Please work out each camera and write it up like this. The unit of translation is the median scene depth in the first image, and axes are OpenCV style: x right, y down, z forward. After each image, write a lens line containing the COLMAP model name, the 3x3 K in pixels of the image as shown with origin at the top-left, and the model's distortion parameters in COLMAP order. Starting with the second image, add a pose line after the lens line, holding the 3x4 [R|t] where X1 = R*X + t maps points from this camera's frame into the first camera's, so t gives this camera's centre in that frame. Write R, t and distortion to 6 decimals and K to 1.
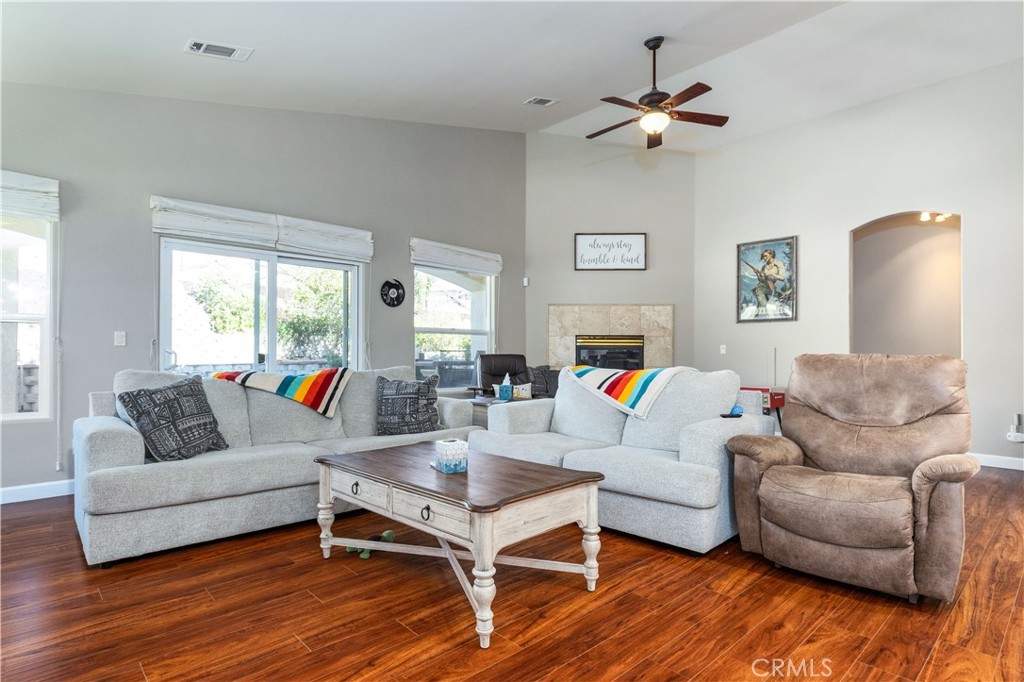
lens RADIAL K [[523.6, 0, 511.6], [0, 523.6, 350.3], [0, 0, 1]] dist [-0.019107, -0.000267]
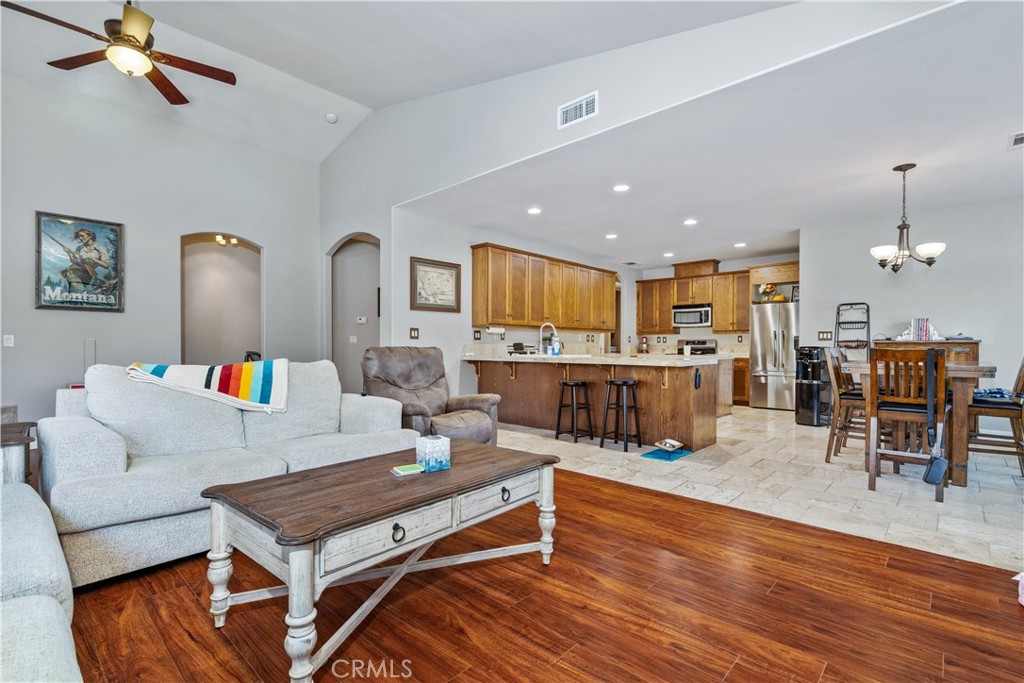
lens RADIAL K [[463.7, 0, 505.5], [0, 463.7, 353.0], [0, 0, 1]] dist [-0.007294, 0.000040]
pose [[-0.034321, -0.019929, 0.999212, -0.338325], [-0.004959, 0.999792, 0.019771, -0.000259], [-0.999399, -0.004277, -0.034413, 0.313456]]
